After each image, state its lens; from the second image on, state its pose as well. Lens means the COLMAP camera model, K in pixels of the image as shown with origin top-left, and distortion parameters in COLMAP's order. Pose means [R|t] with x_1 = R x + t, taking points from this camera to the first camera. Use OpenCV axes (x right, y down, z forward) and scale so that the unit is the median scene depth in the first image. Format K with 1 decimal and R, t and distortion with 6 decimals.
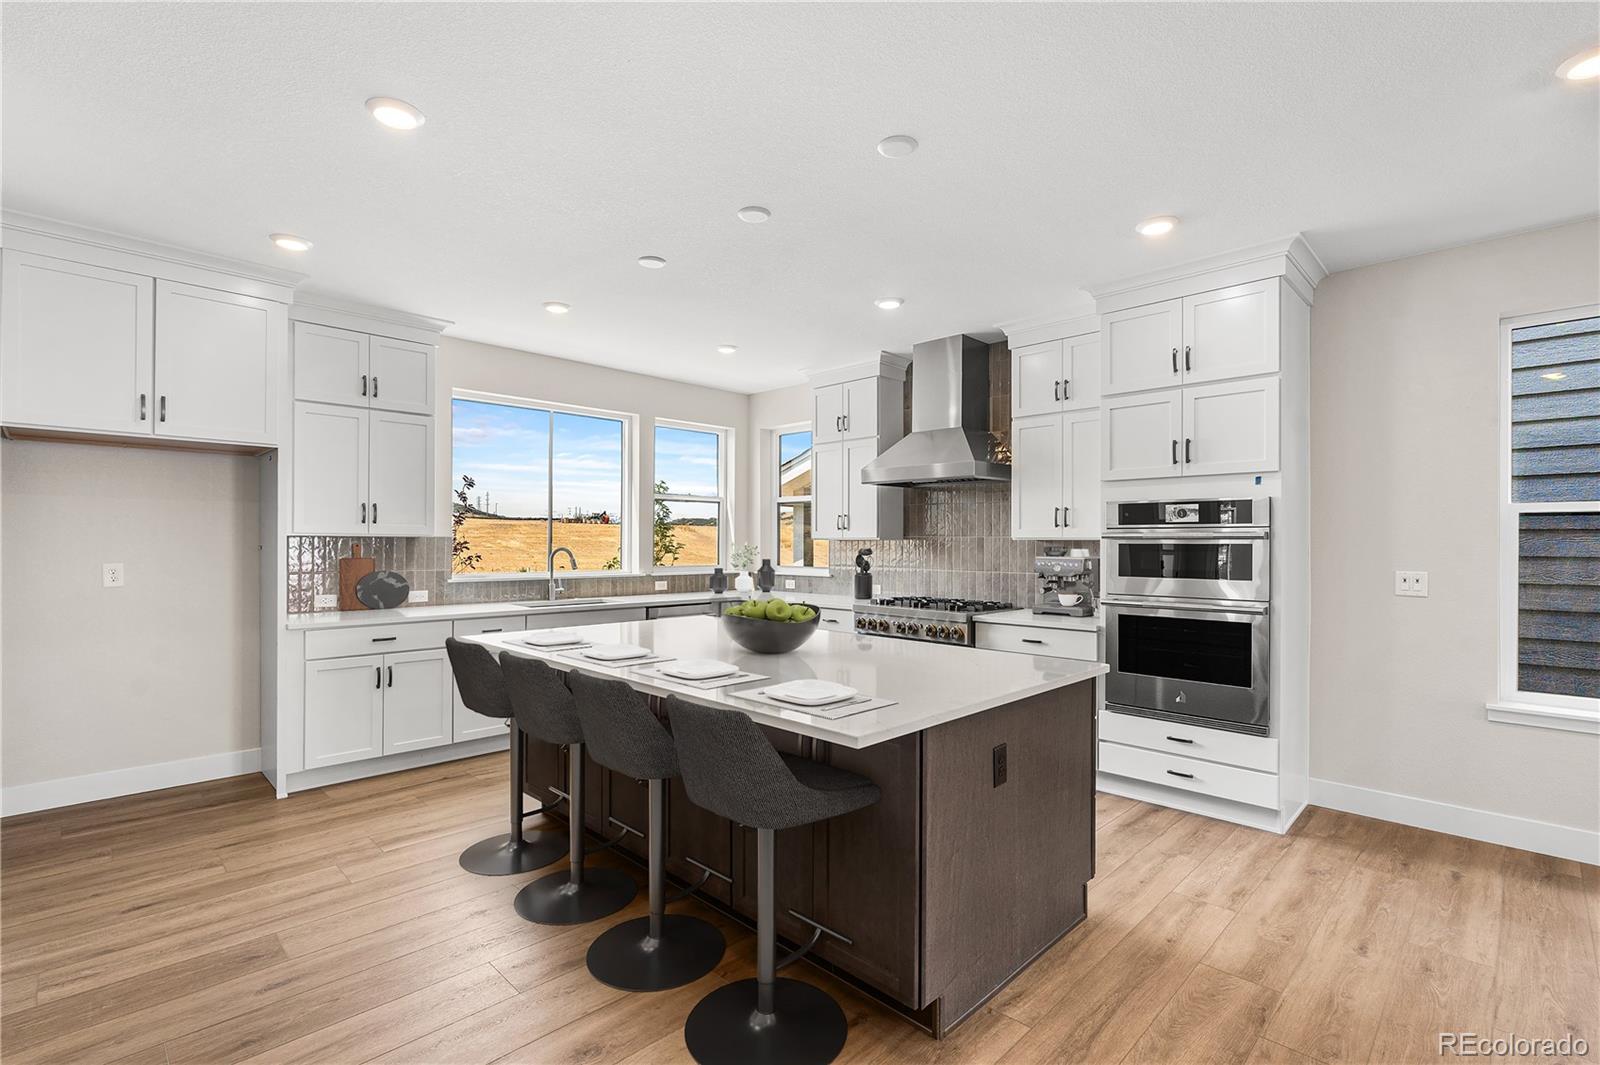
lens RADIAL K [[732.8, 0, 796.4], [0, 732.8, 543.4], [0, 0, 1]] dist [-0.005912, 0.000353]
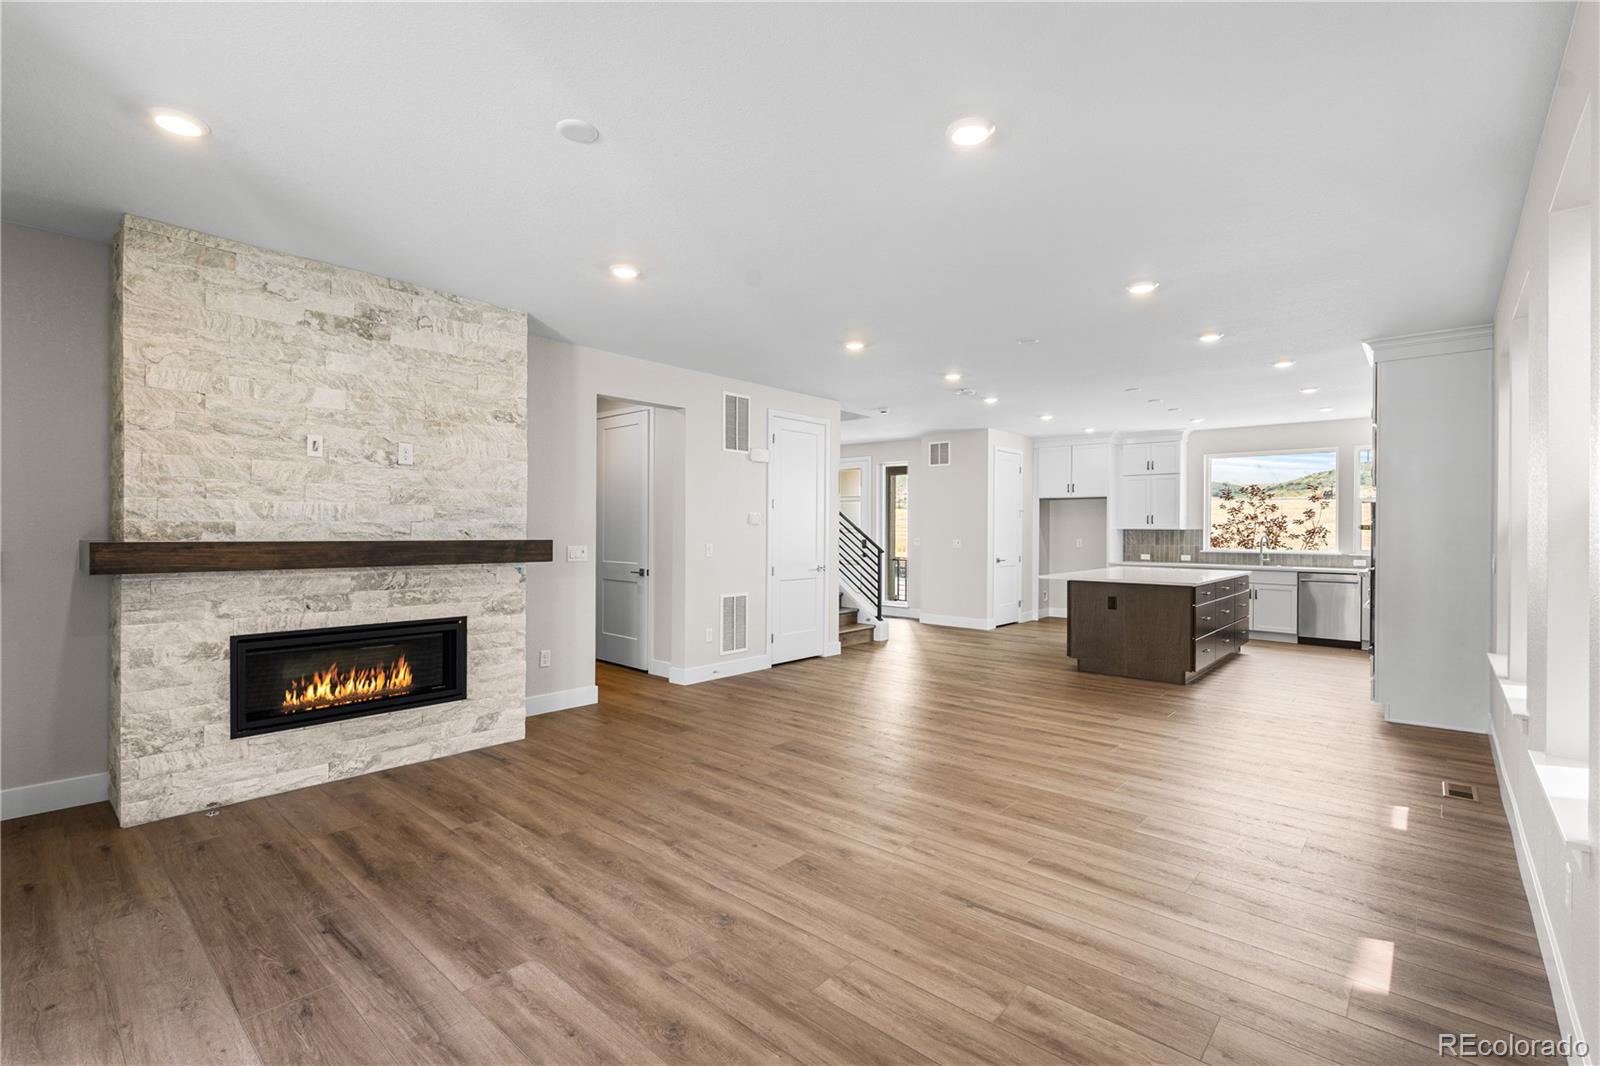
lens RADIAL K [[711.7, 0, 793.2], [0, 711.7, 531.1], [0, 0, 1]] dist [-0.003346, -0.000311]
pose [[0.049703, -0.001036, -0.998763, 1.774136], [-0.006115, 0.999980, -0.001341, 0.005953], [0.998745, 0.006174, 0.049696, -0.277757]]
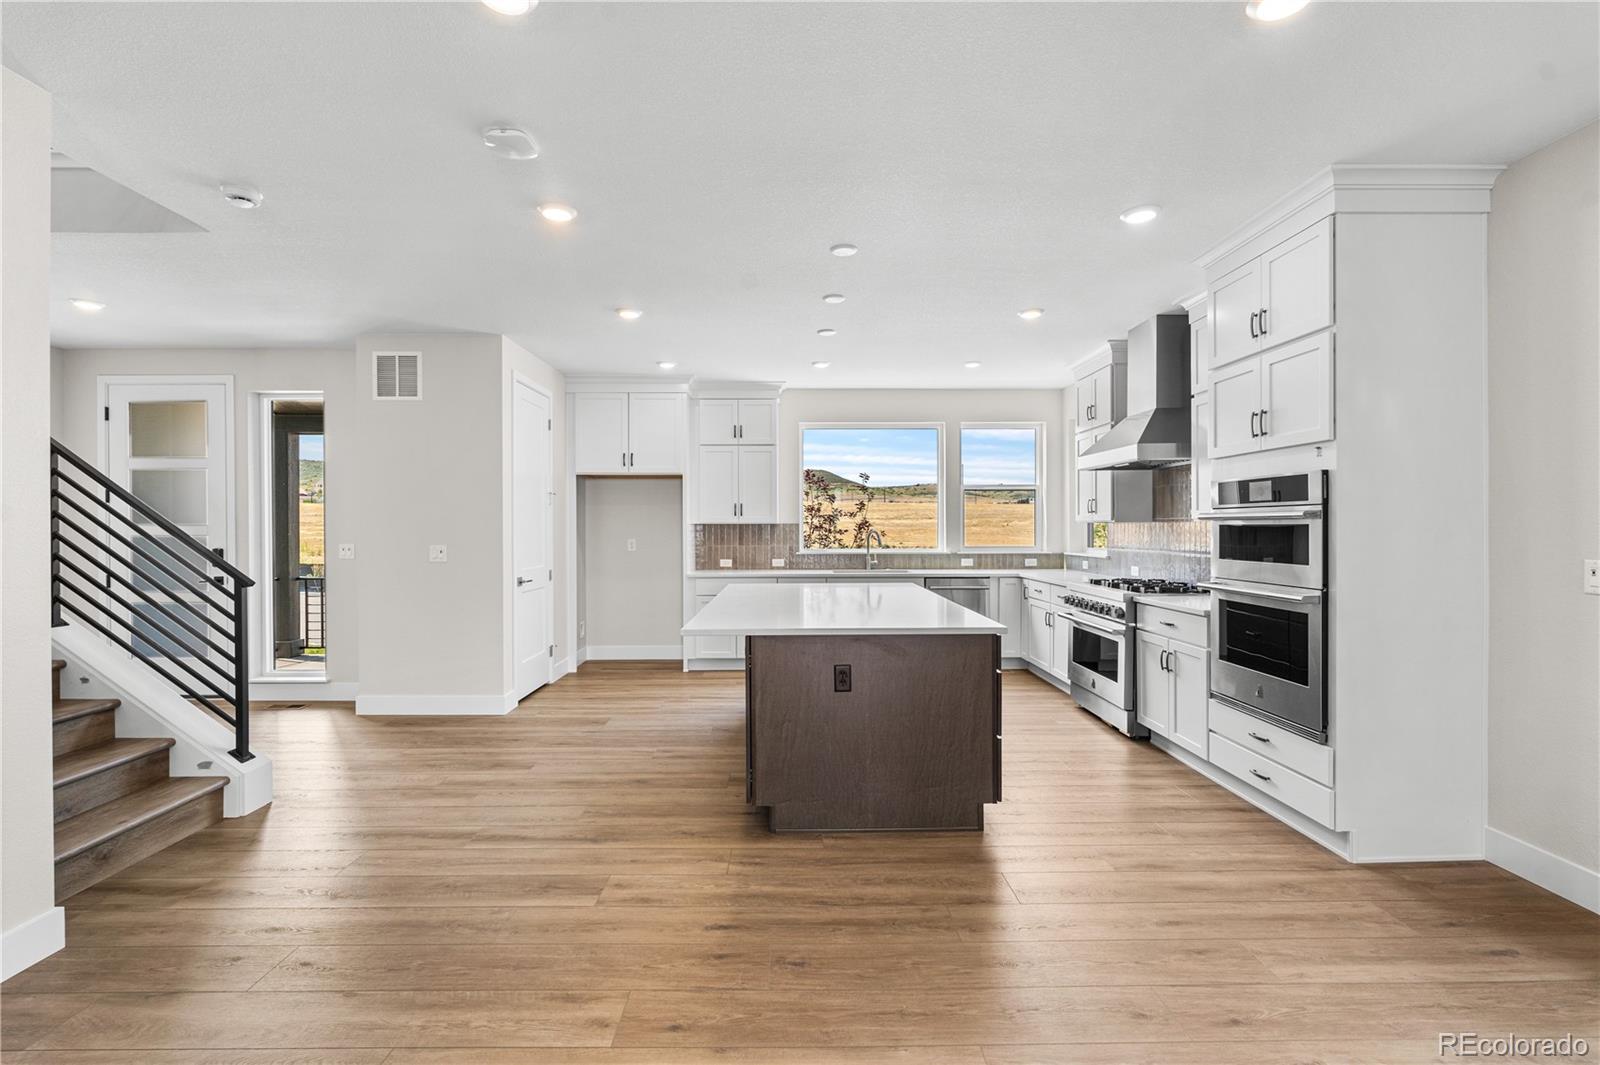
lens RADIAL K [[711.7, 0, 793.2], [0, 711.7, 530.6], [0, 0, 1]] dist [-0.003346, -0.000311]
pose [[0.712245, -0.002437, -0.701927, 0.661631], [0.005056, 0.999986, 0.001658, 0.003489], [0.701913, -0.004730, 0.712247, -0.042531]]
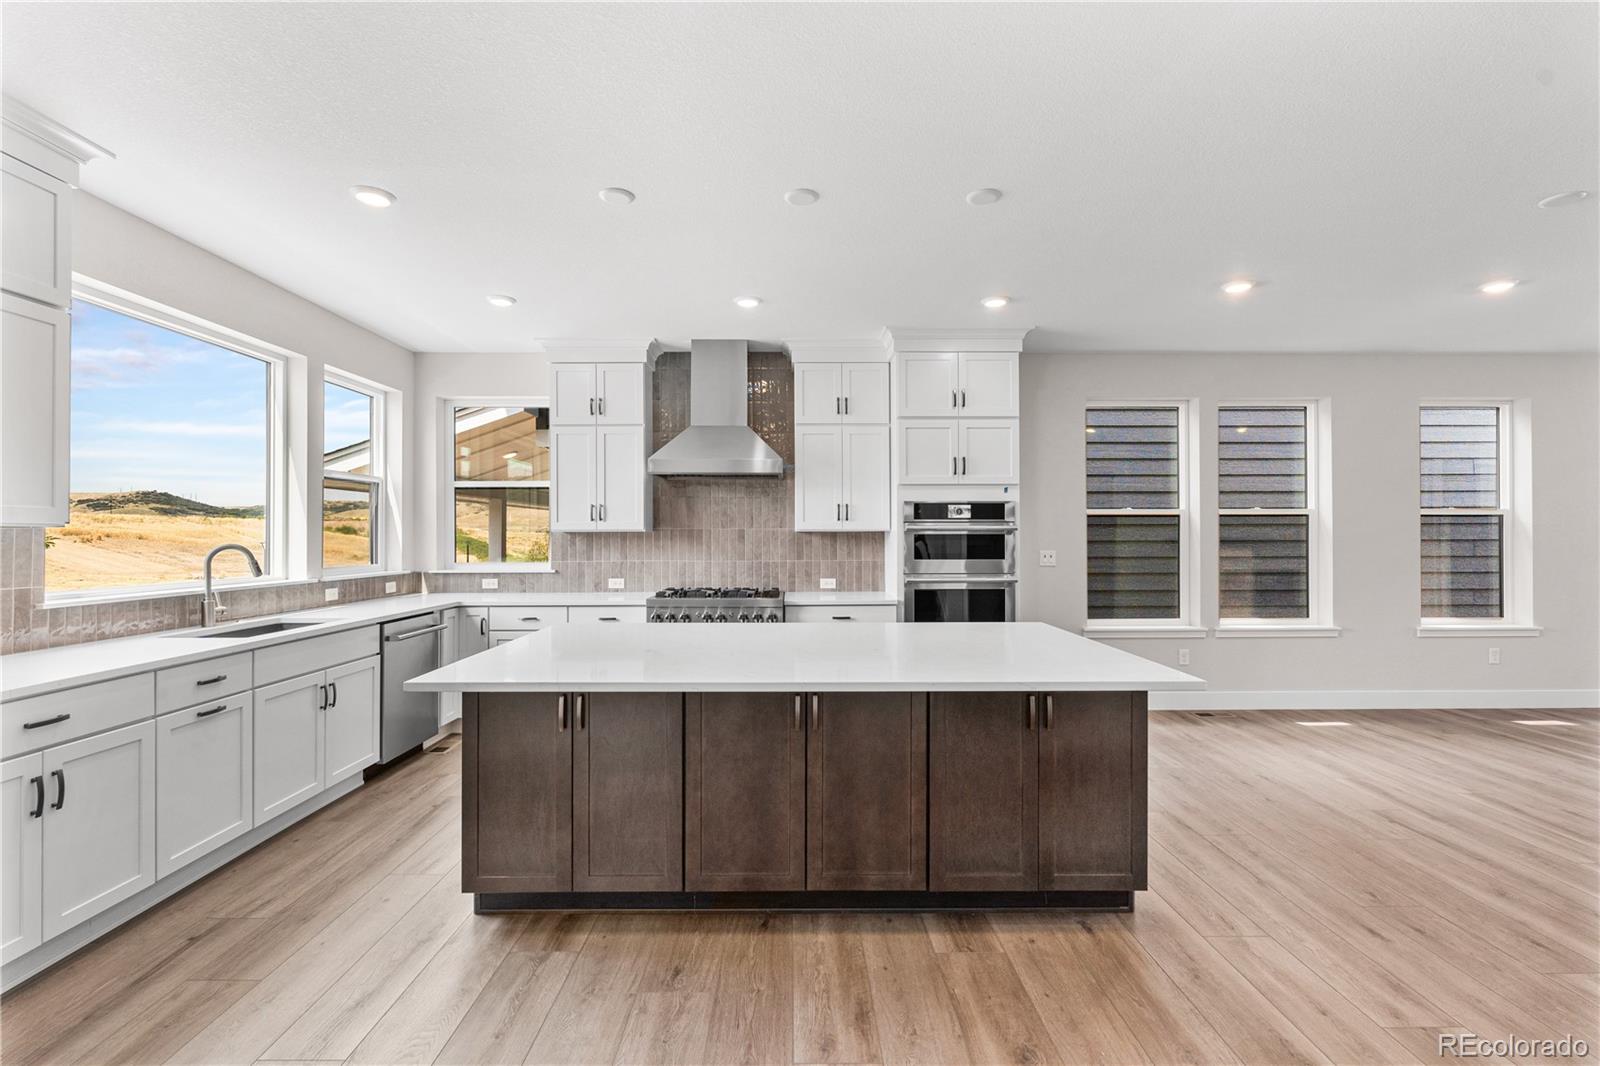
lens RADIAL K [[711.7, 0, 793.2], [0, 711.7, 531.1], [0, 0, 1]] dist [-0.003346, -0.000311]
pose [[0.701925, -0.000359, 0.712251, -0.565657], [0.005279, 0.999975, -0.004698, -0.000277], [-0.712232, 0.007057, 0.701909, 0.265171]]
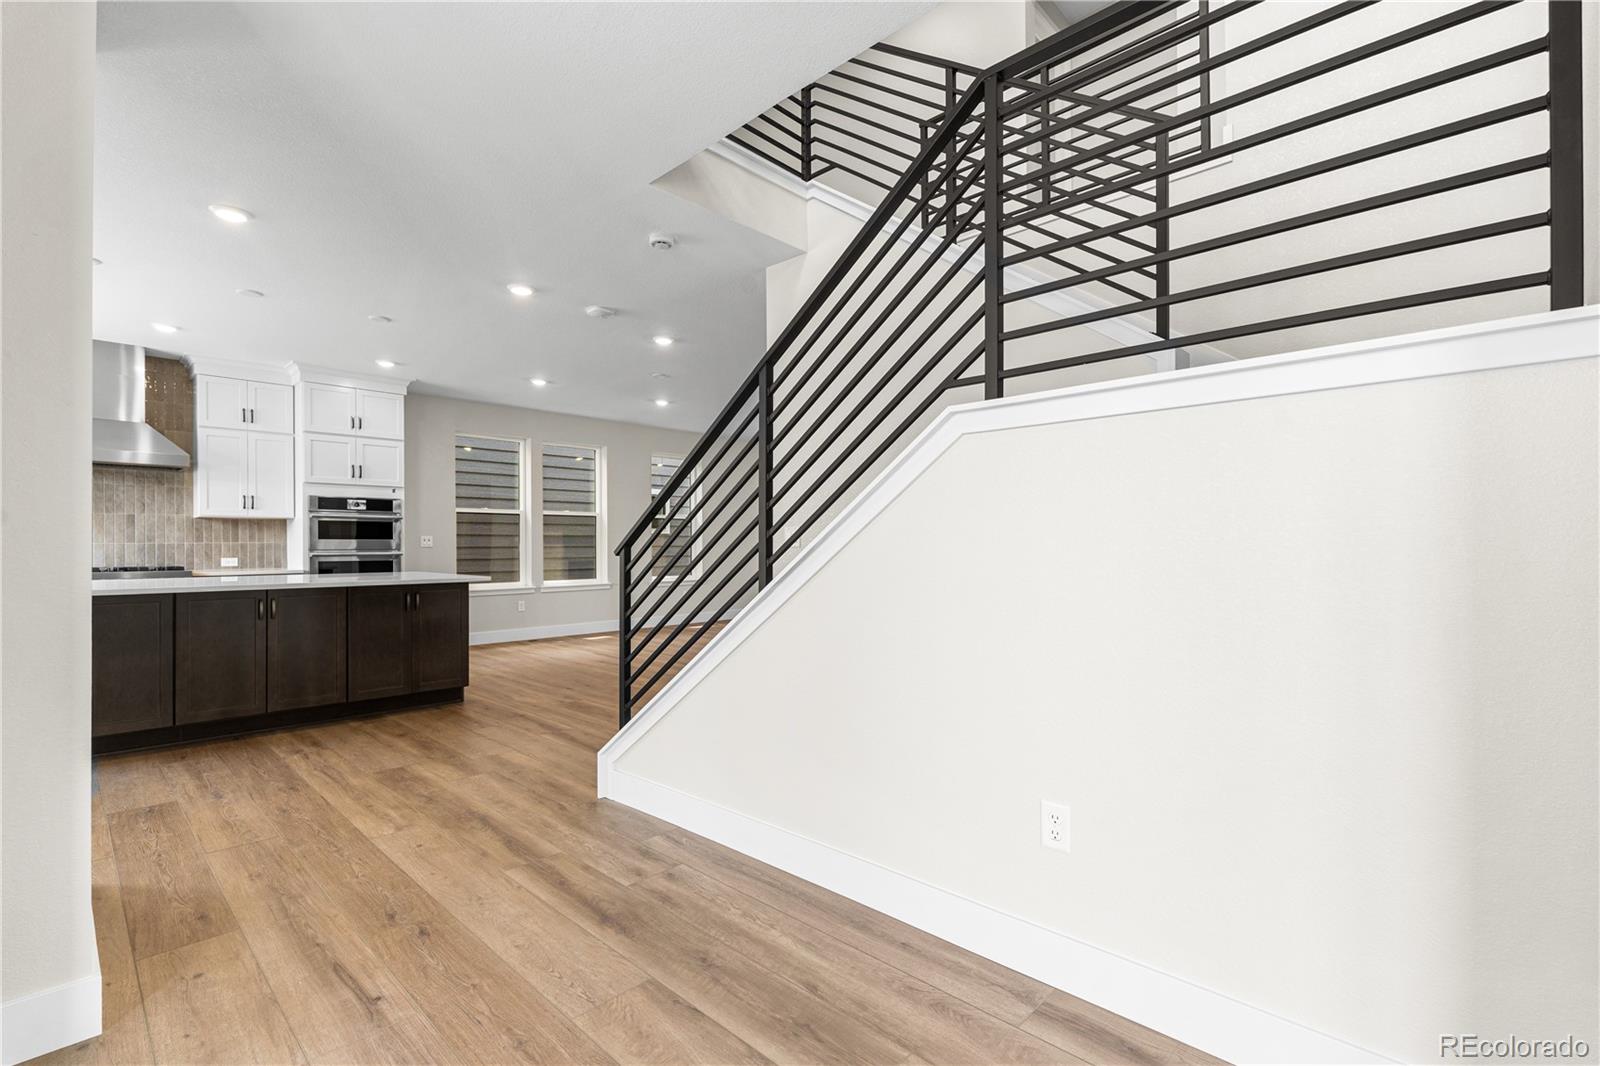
lens RADIAL K [[716.0, 0, 795.4], [0, 716.0, 543.3], [0, 0, 1]] dist [-0.001940, -0.000242]
pose [[-0.023250, -0.000965, 0.999729, -1.195840], [0.005781, 0.999983, 0.001100, 0.056081], [-0.999713, 0.005805, -0.023244, -0.070056]]
